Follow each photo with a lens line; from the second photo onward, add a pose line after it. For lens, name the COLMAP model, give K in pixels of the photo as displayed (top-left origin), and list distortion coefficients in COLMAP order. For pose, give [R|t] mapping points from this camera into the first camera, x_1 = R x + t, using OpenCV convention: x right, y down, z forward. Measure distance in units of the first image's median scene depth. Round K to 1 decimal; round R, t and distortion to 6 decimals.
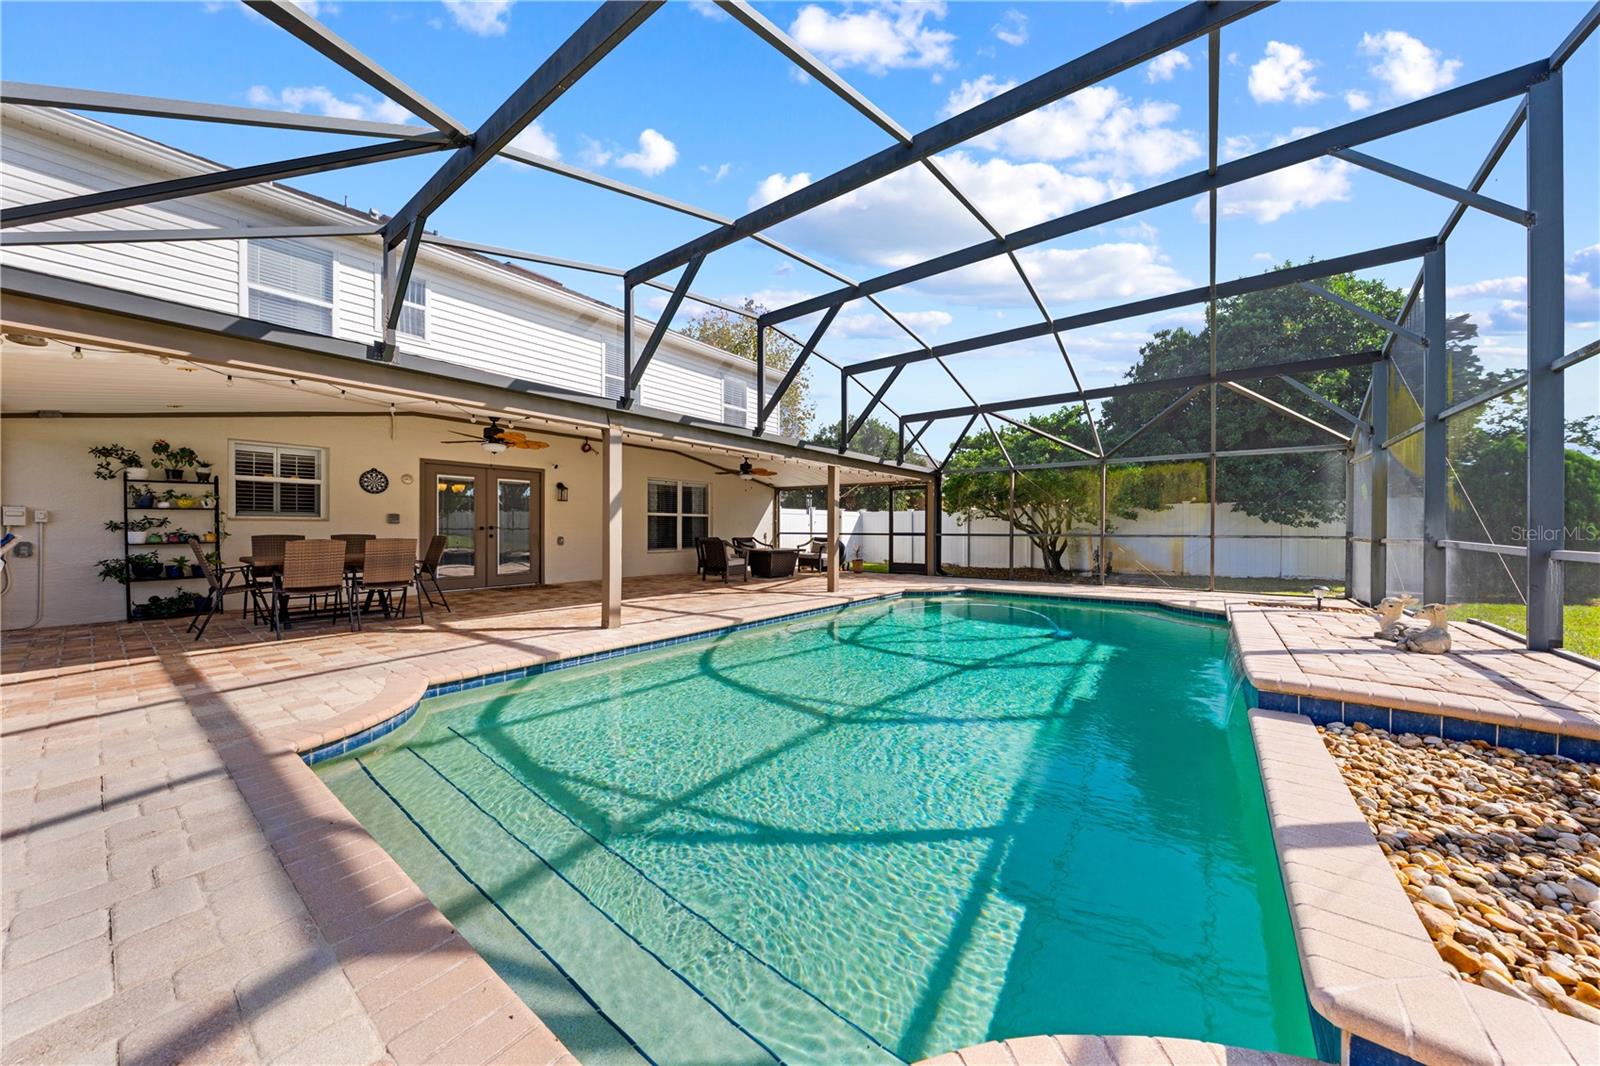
lens RADIAL K [[538.9, 0, 800.4], [0, 538.9, 526.2], [0, 0, 1]] dist [-0.002525, 0.000352]
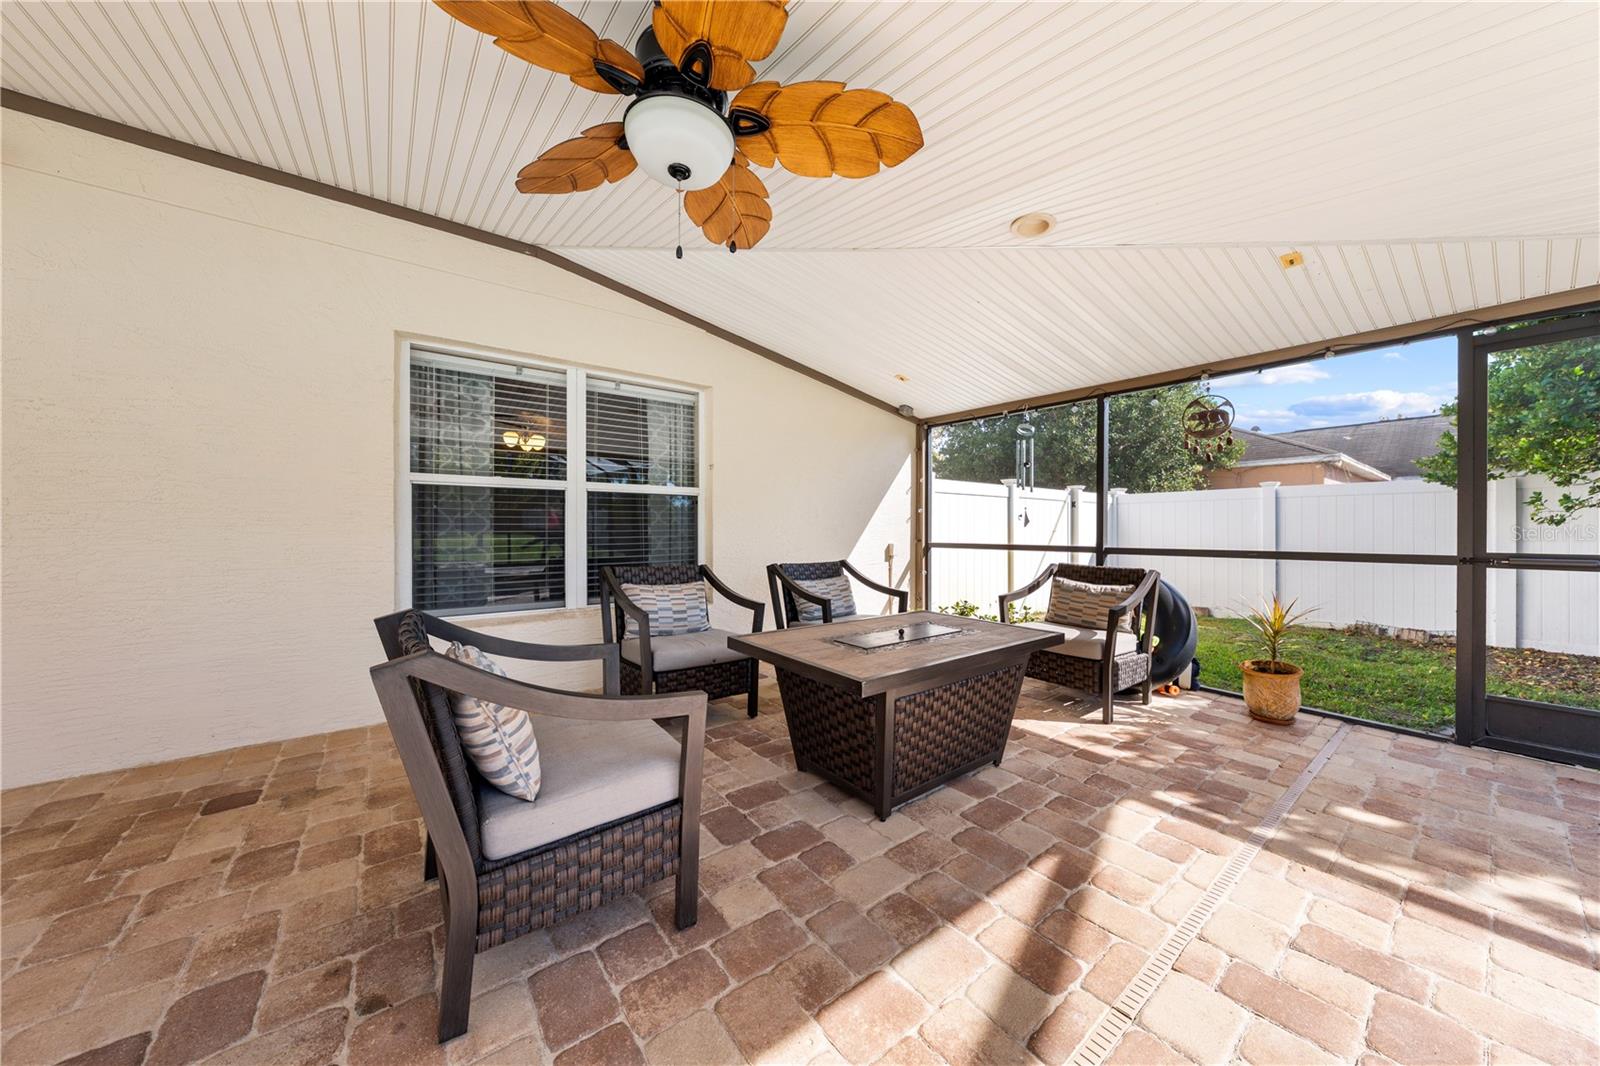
lens RADIAL K [[538.9, 0, 800.4], [0, 538.9, 526.2], [0, 0, 1]] dist [-0.002525, 0.000352]
pose [[0.962197, -0.002888, -0.272338, -0.058497], [0.001619, 0.999987, -0.004885, 0.003222], [0.272348, 0.004259, 0.962189, 1.505408]]
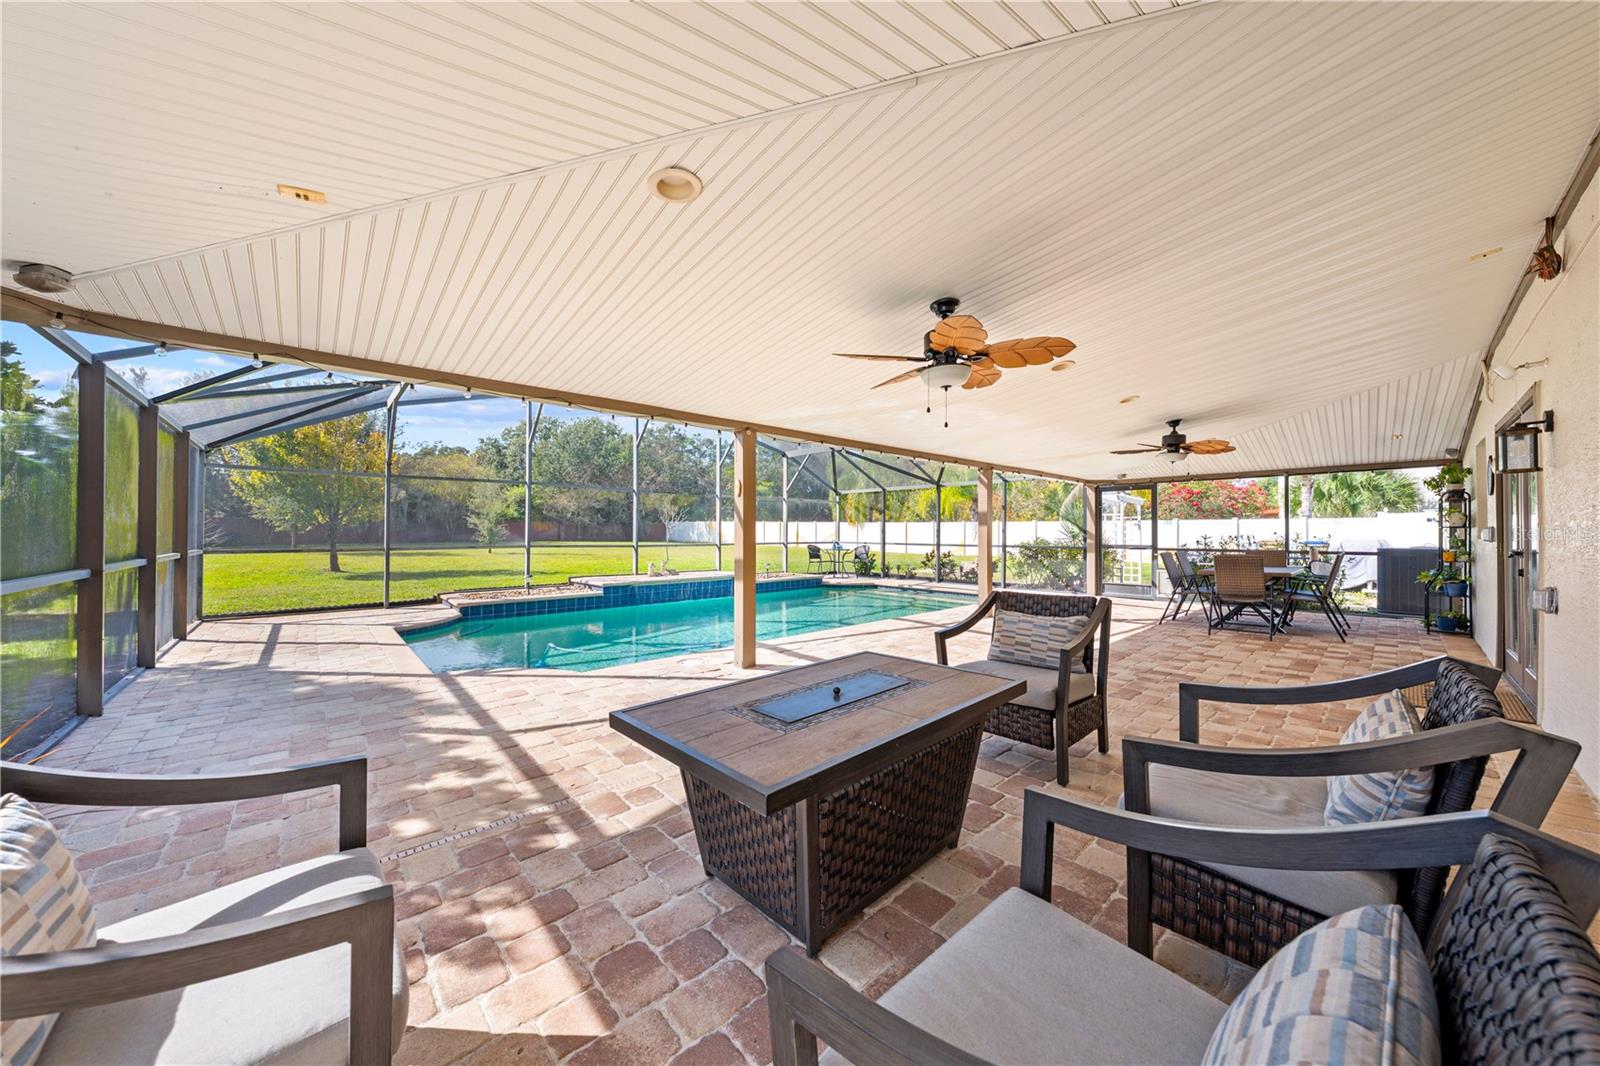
lens RADIAL K [[540.8, 0, 801.9], [0, 540.8, 531.2], [0, 0, 1]] dist [-0.003556, 0.000065]
pose [[-0.983800, -0.001120, 0.179268, -0.135818], [-0.002044, 0.999986, -0.004971, -0.014529], [-0.179260, -0.005257, -0.983788, 2.260724]]
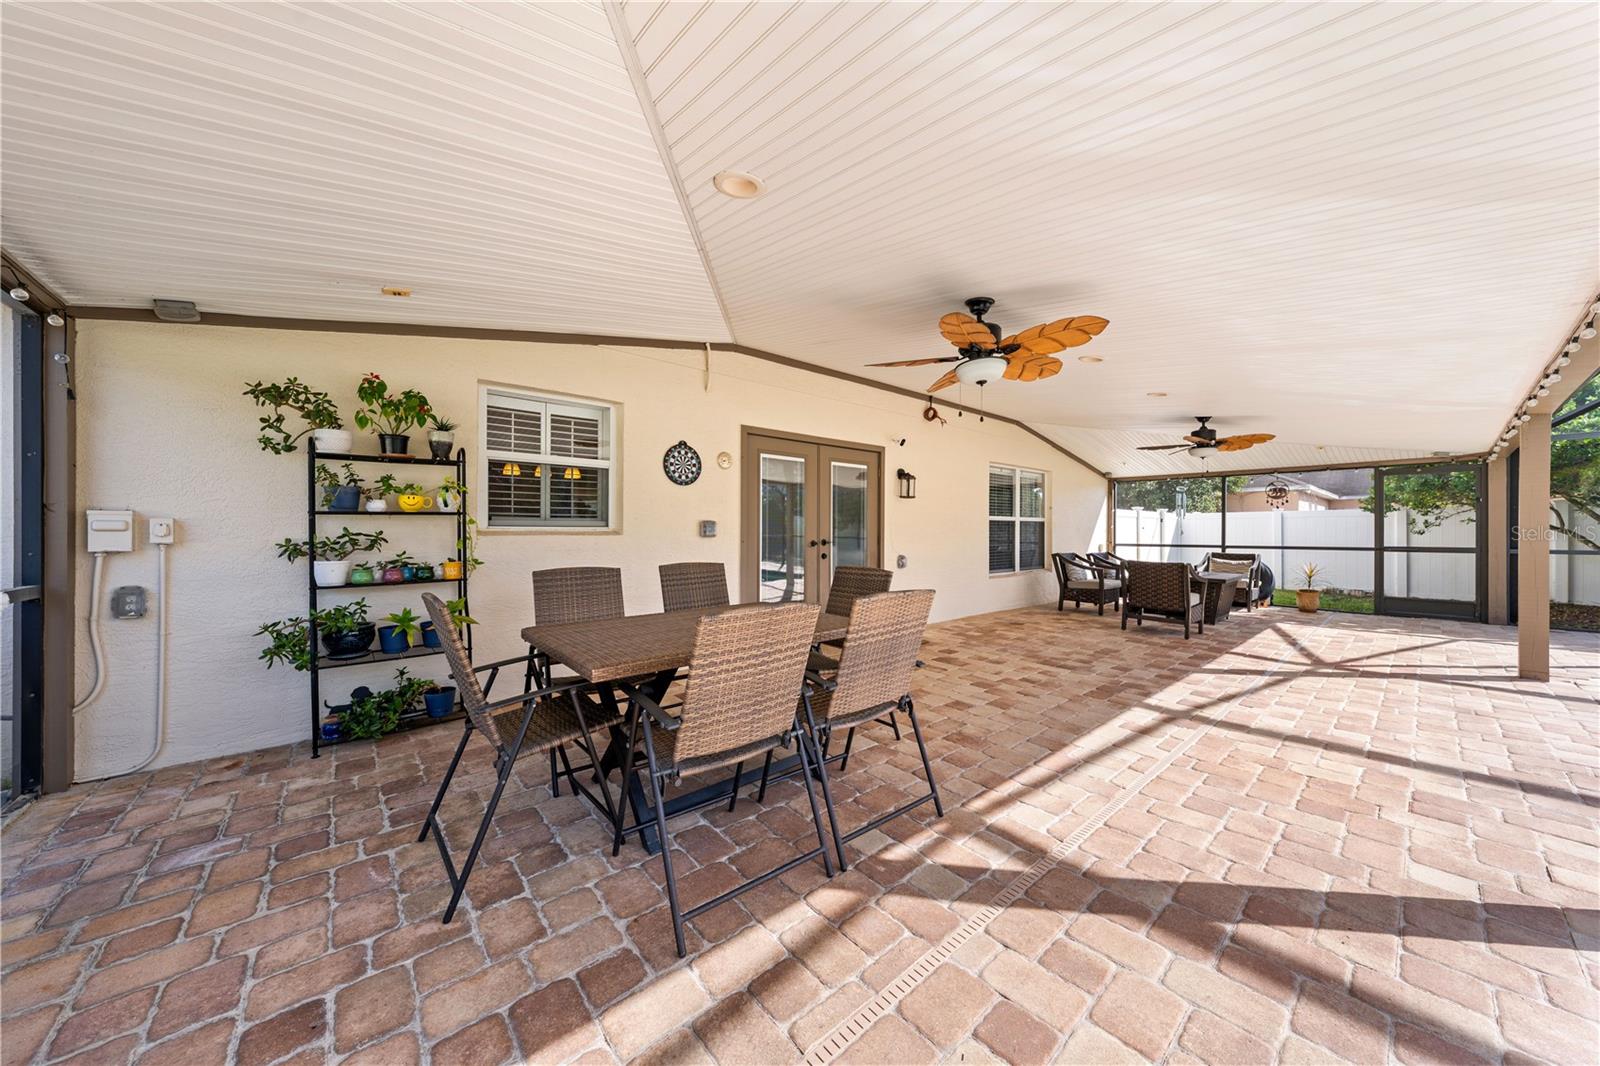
lens RADIAL K [[538.9, 0, 800.4], [0, 538.9, 526.2], [0, 0, 1]] dist [-0.002525, 0.000352]
pose [[0.975651, -0.004447, -0.219282, -0.674336], [0.002531, 0.999956, -0.009016, -0.014805], [0.219313, 0.008241, 0.975620, 0.584206]]
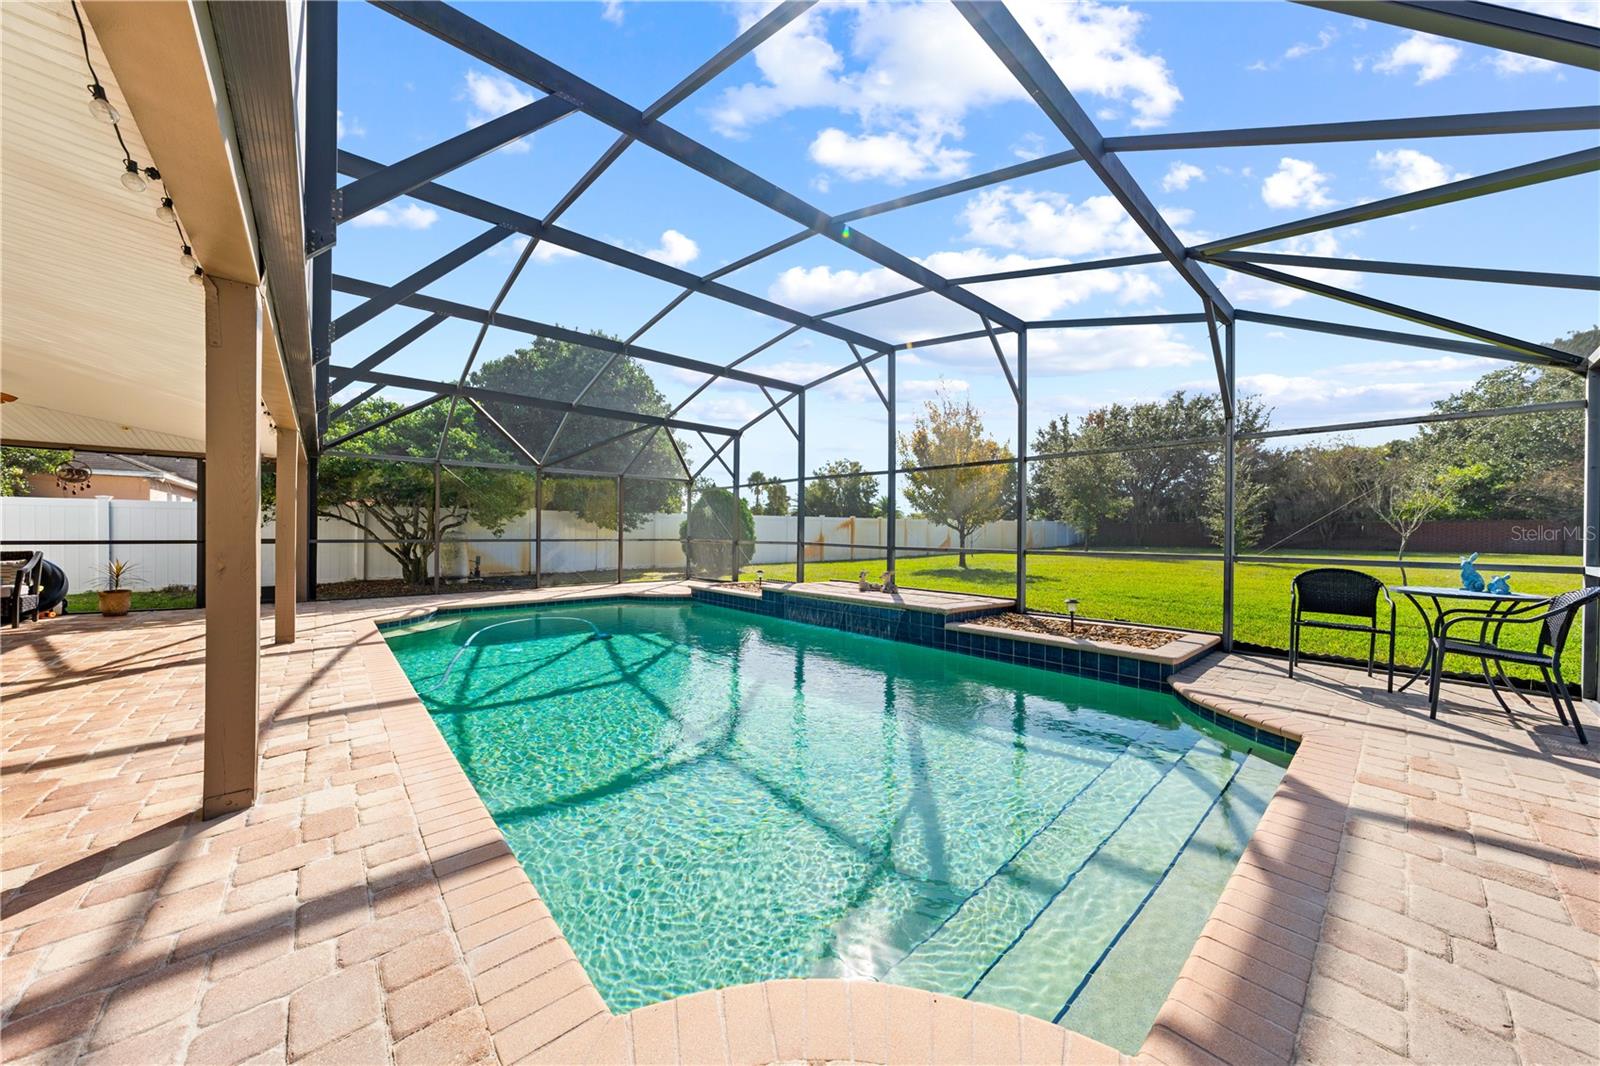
lens RADIAL K [[536.3, 0, 806.9], [0, 536.3, 535.5], [0, 0, 1]] dist [0.000072, 0.000129]
pose [[0.193320, -0.007003, 0.981111, -0.586453], [-0.009940, 0.999909, 0.009095, -0.009366], [-0.981085, -0.011510, 0.193233, 0.486225]]
